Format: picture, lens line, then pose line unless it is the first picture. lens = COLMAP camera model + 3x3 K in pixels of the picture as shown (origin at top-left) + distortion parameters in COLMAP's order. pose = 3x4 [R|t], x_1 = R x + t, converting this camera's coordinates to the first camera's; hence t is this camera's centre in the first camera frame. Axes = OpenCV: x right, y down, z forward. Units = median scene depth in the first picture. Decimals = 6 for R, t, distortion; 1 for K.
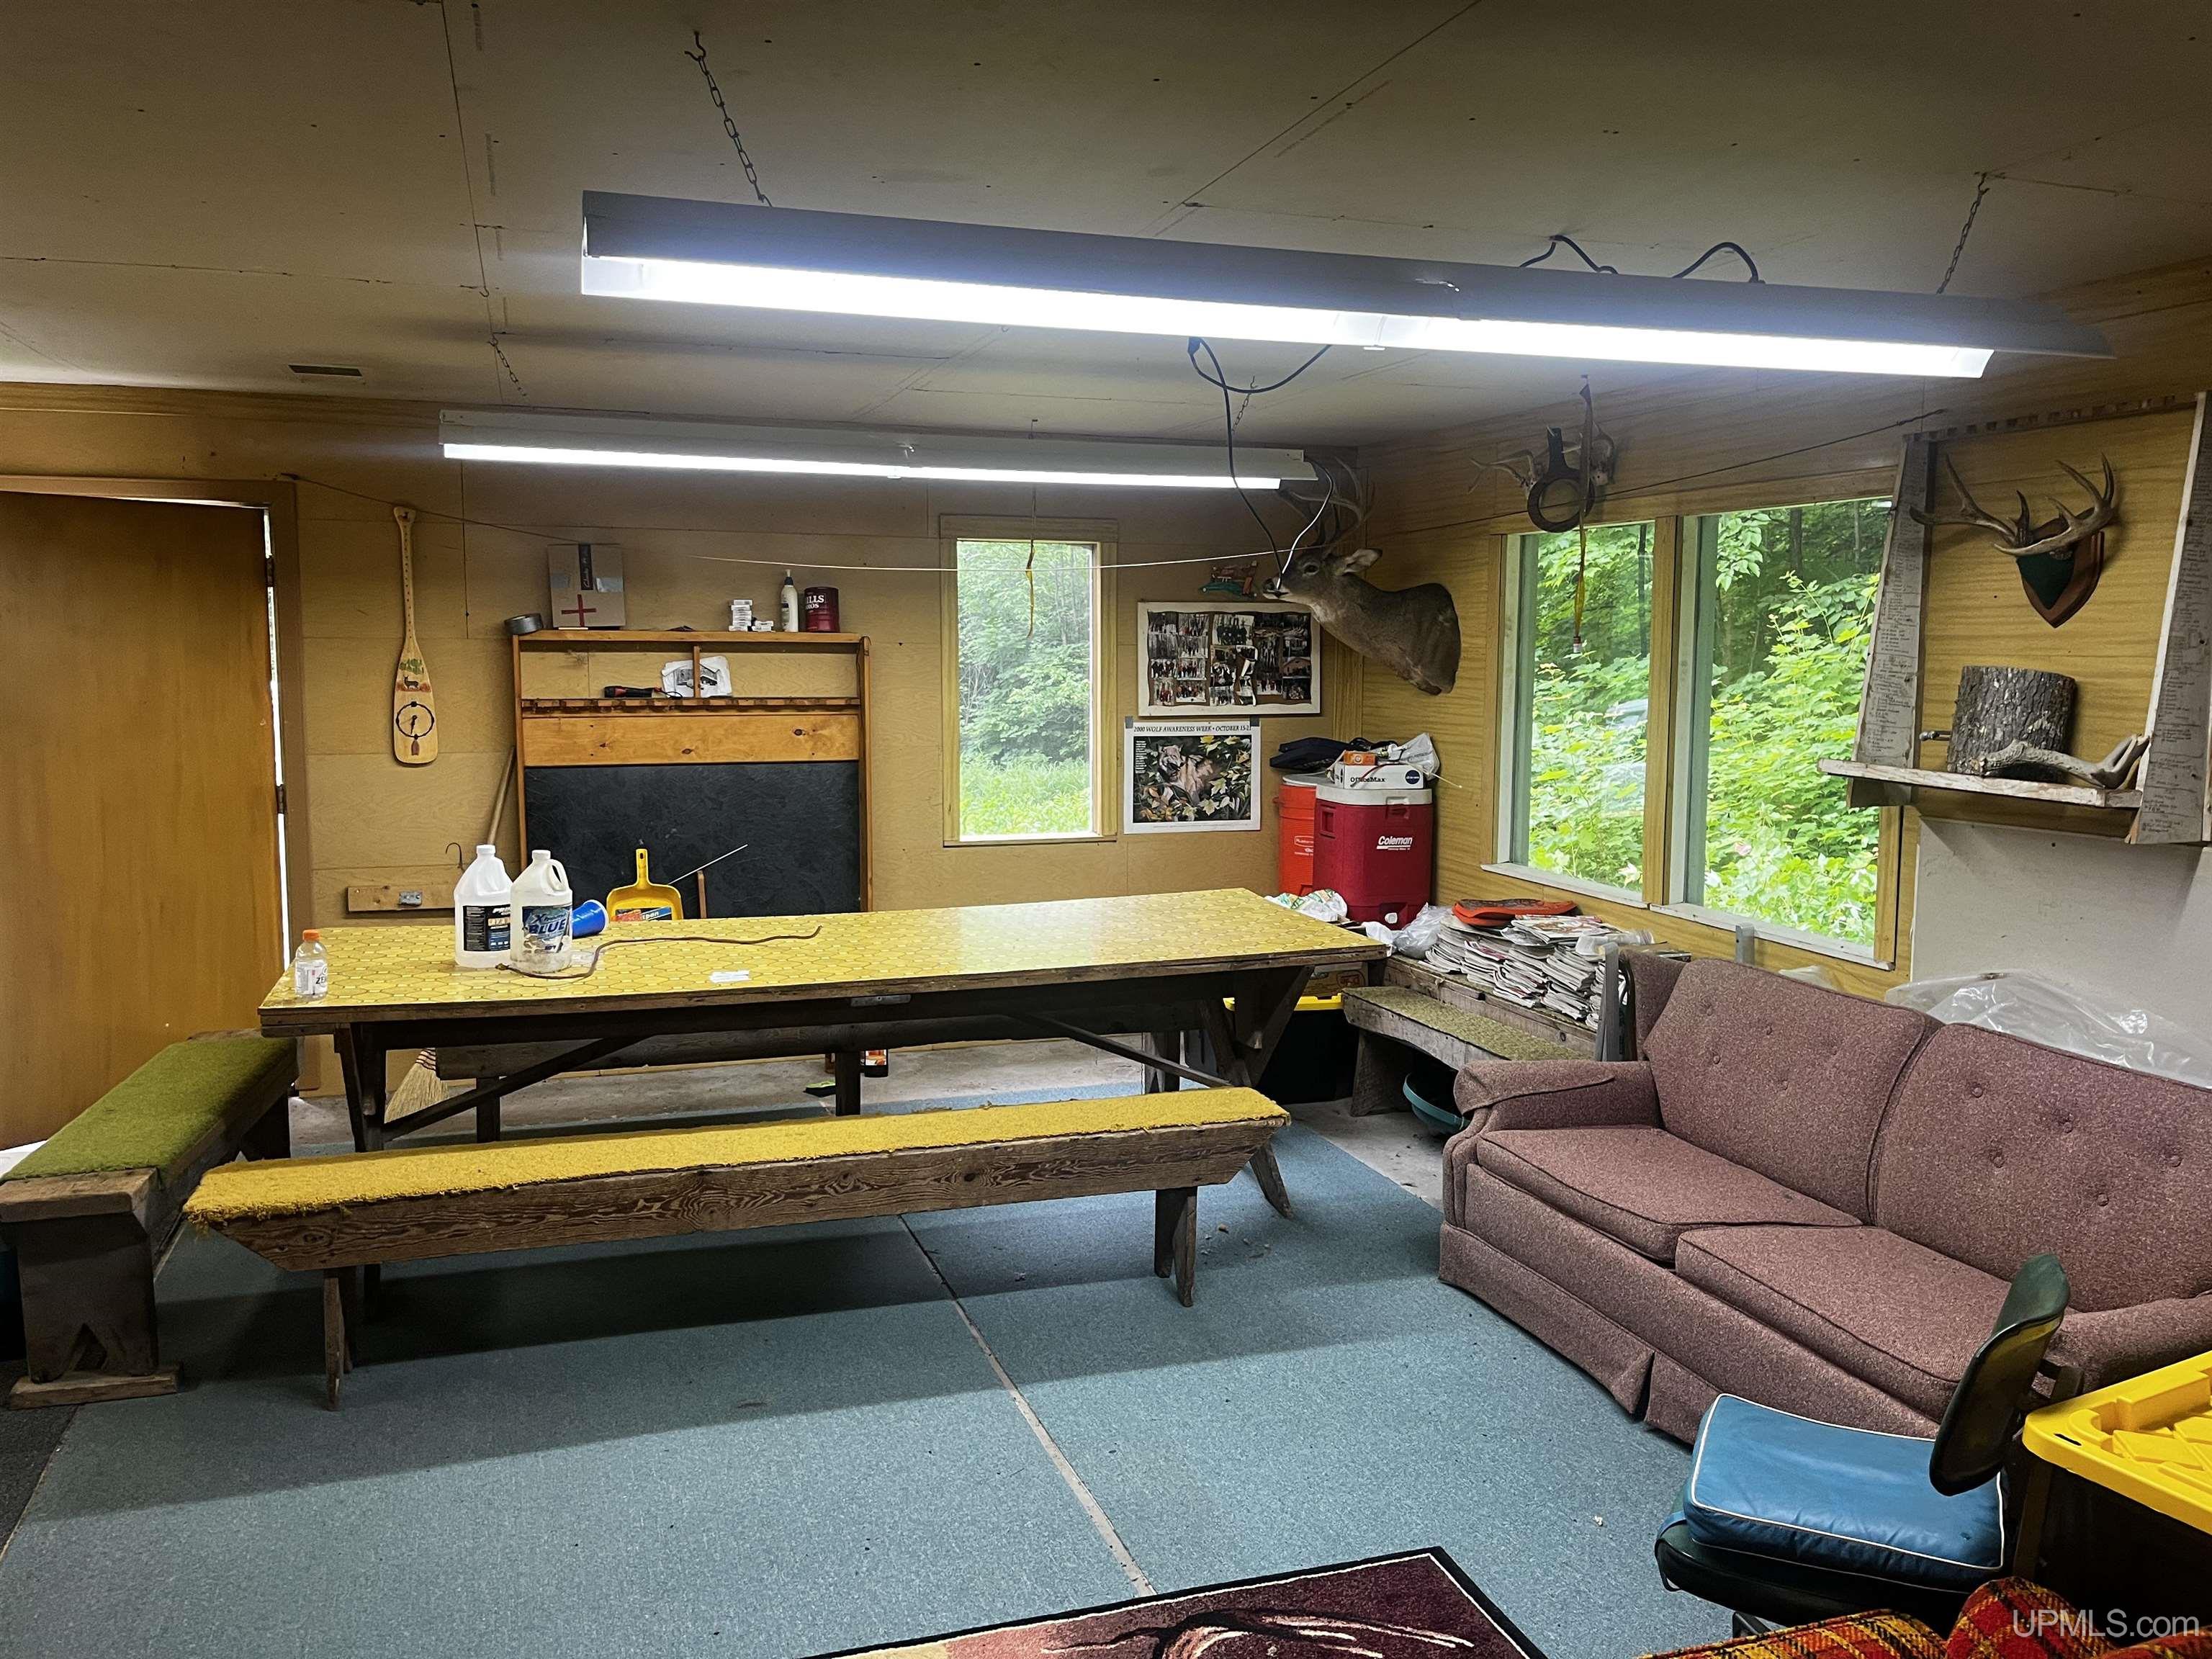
lens RADIAL K [[1680.0, 0, 1102.2], [0, 1680.0, 807.6], [0, 0, 1]] dist [0.069456, -0.092314]
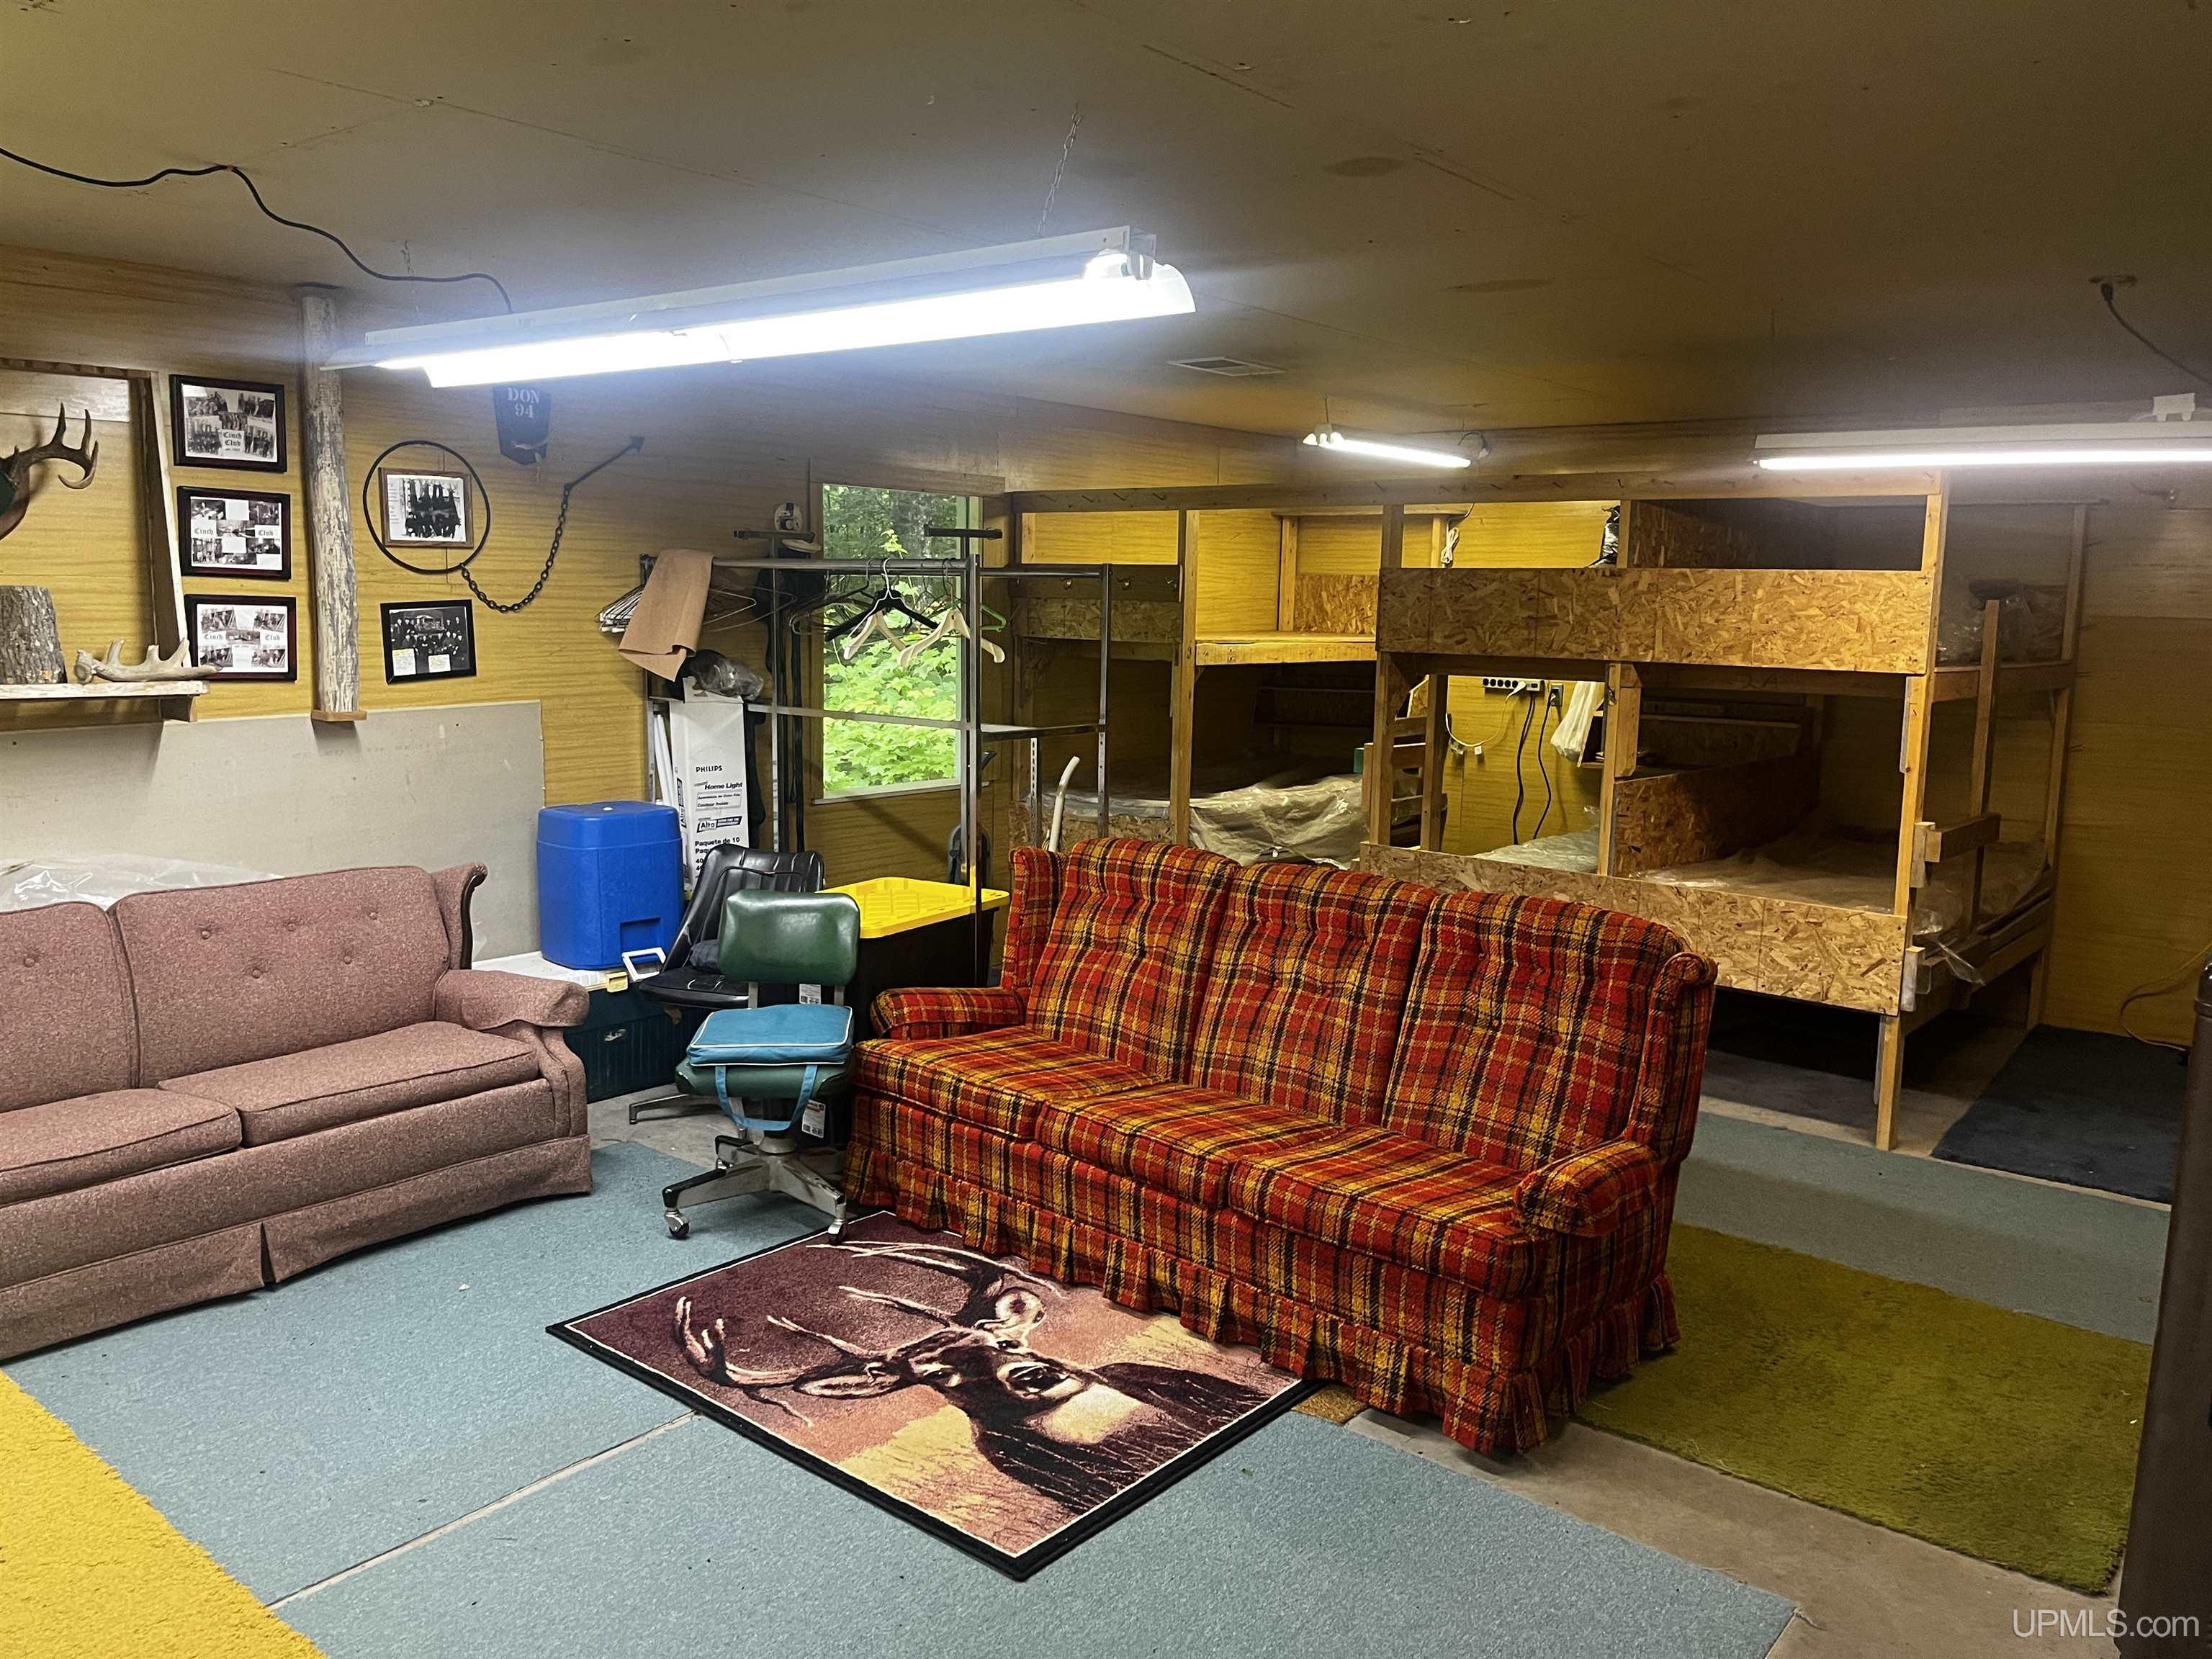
lens RADIAL K [[1680.0, 0, 1100.9], [0, 1680.0, 824.7], [0, 0, 1]] dist [0.069456, -0.092314]
pose [[-0.523117, -0.136987, 0.841180, -0.466984], [0.061320, 0.978390, 0.197465, -0.062711], [-0.850052, 0.154878, -0.503412, 0.580181]]
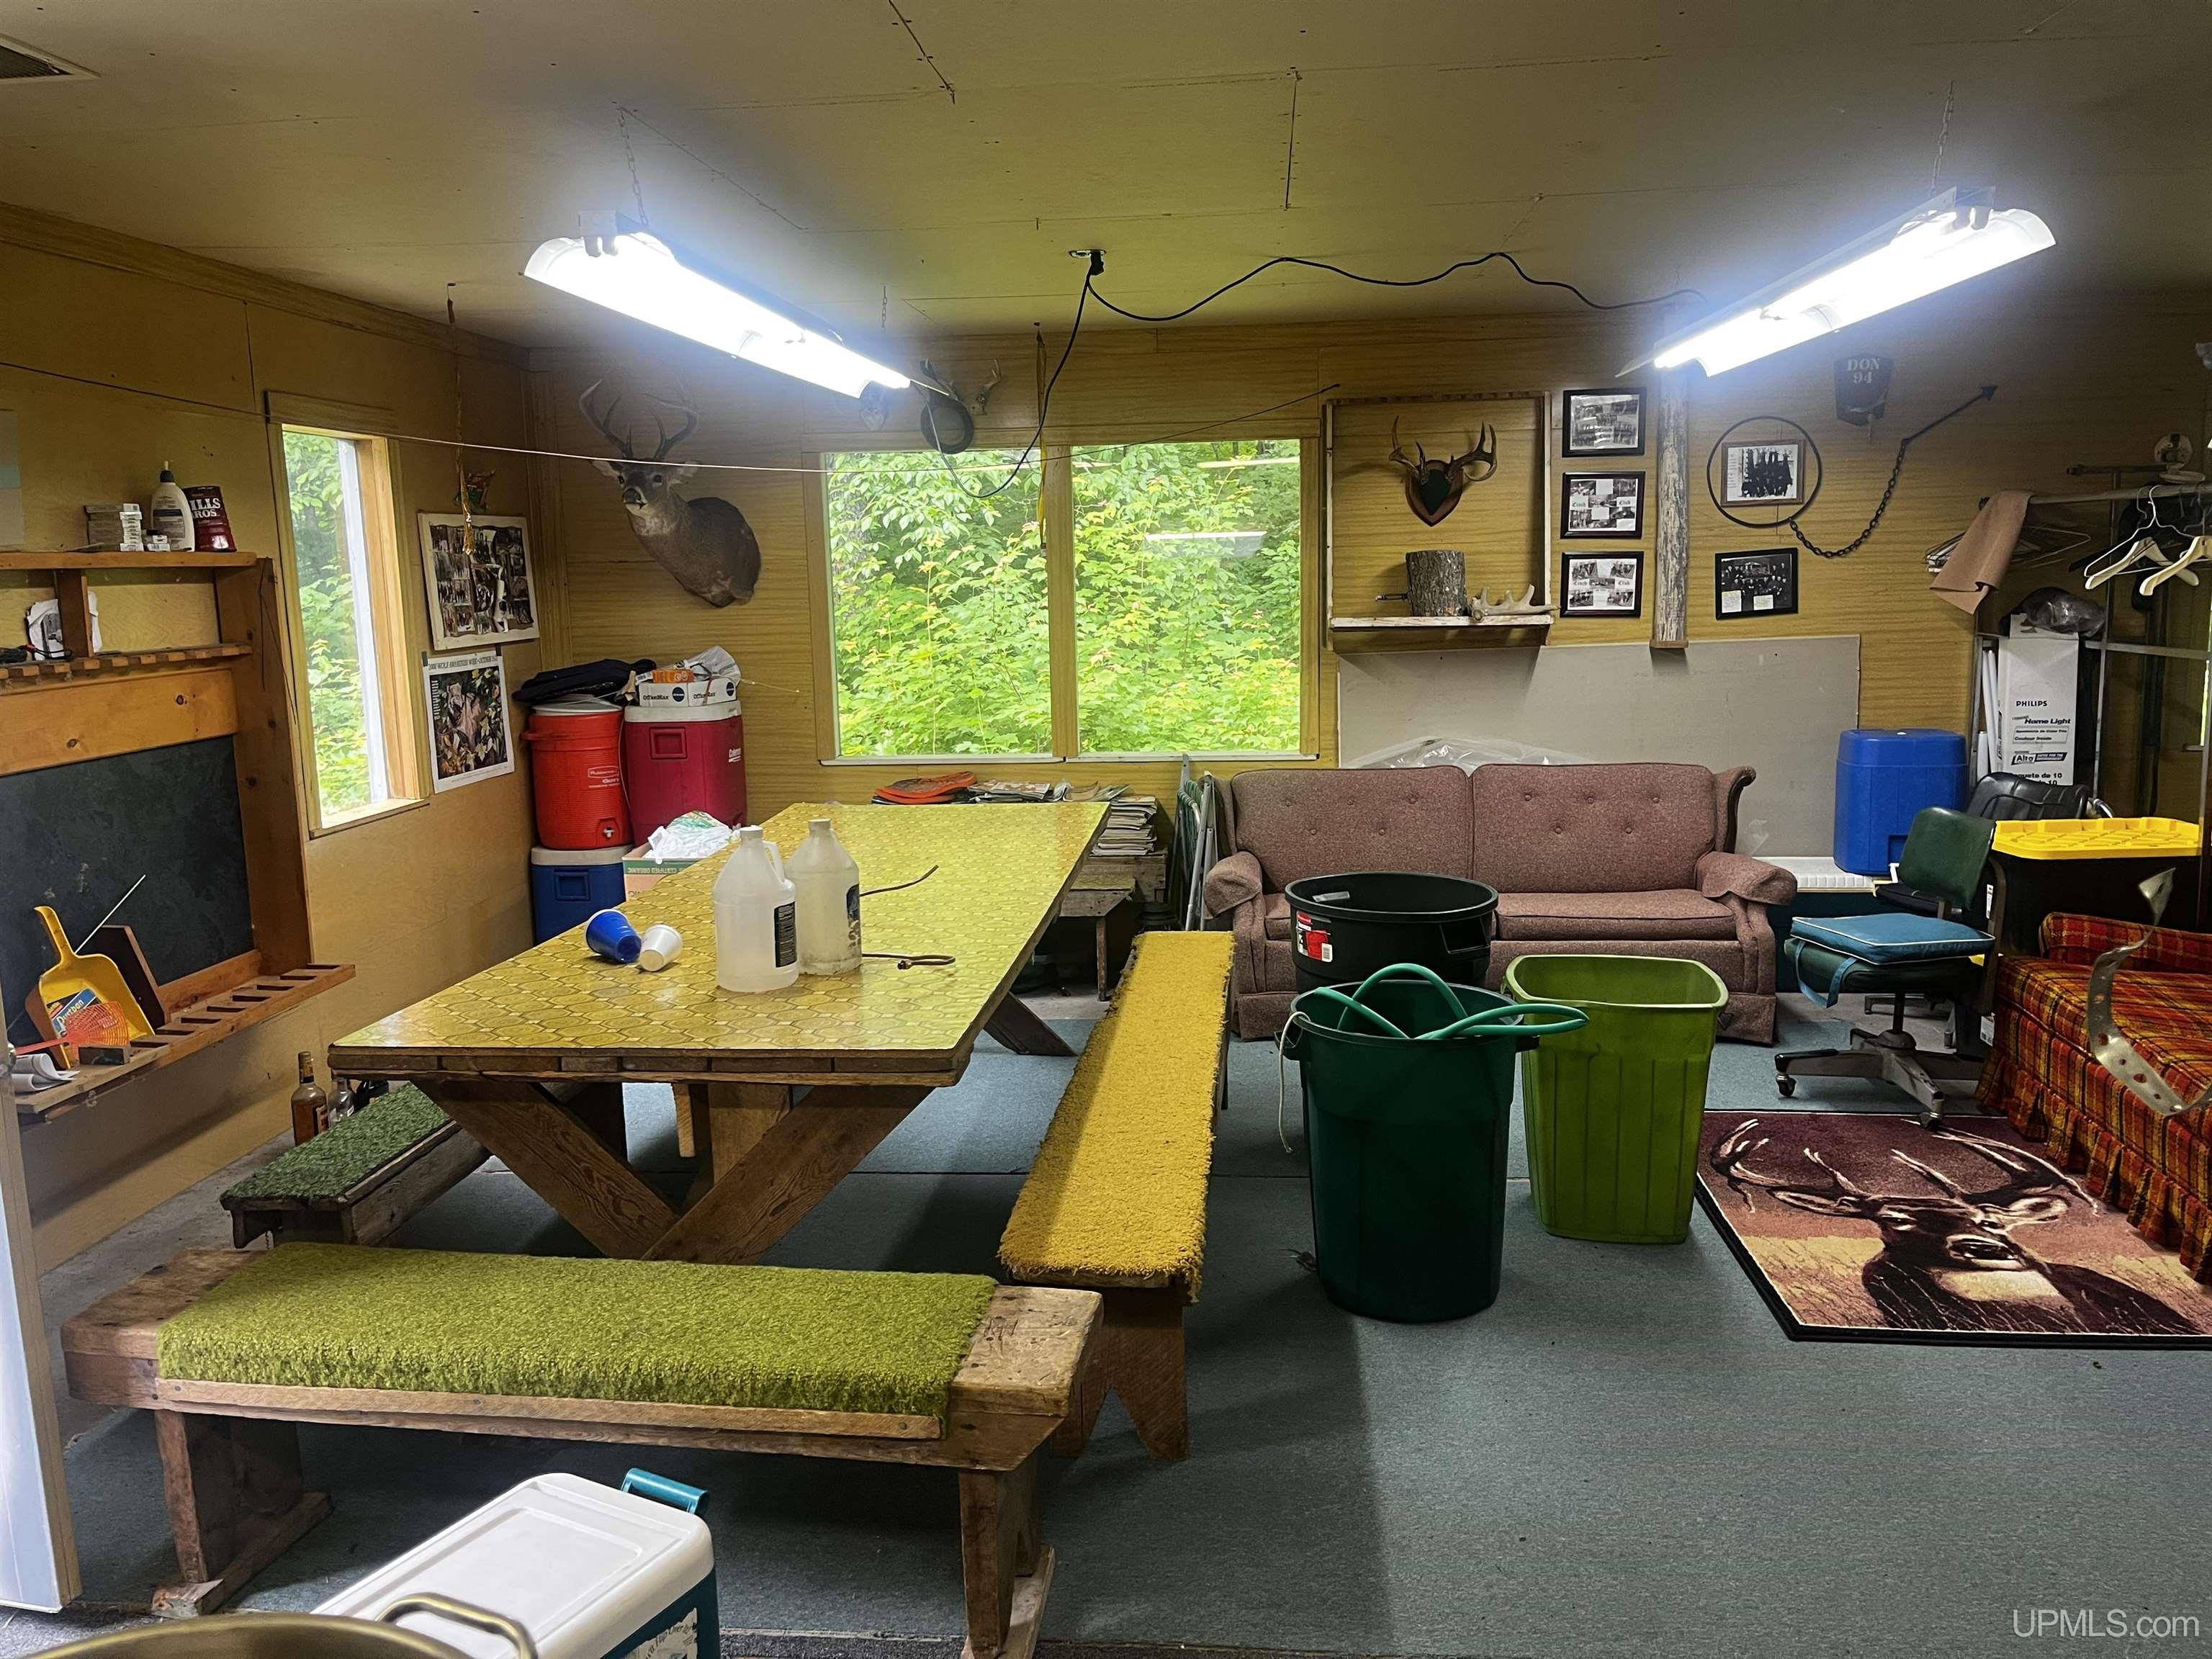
lens RADIAL K [[1680.0, 0, 1107.6], [0, 1680.0, 816.9], [0, 0, 1]] dist [0.069456, -0.092314]
pose [[0.406402, -0.155479, 0.900369, -0.652390], [0.118061, 0.986091, 0.116992, -0.034090], [-0.906035, 0.058753, 0.419105, 0.369304]]
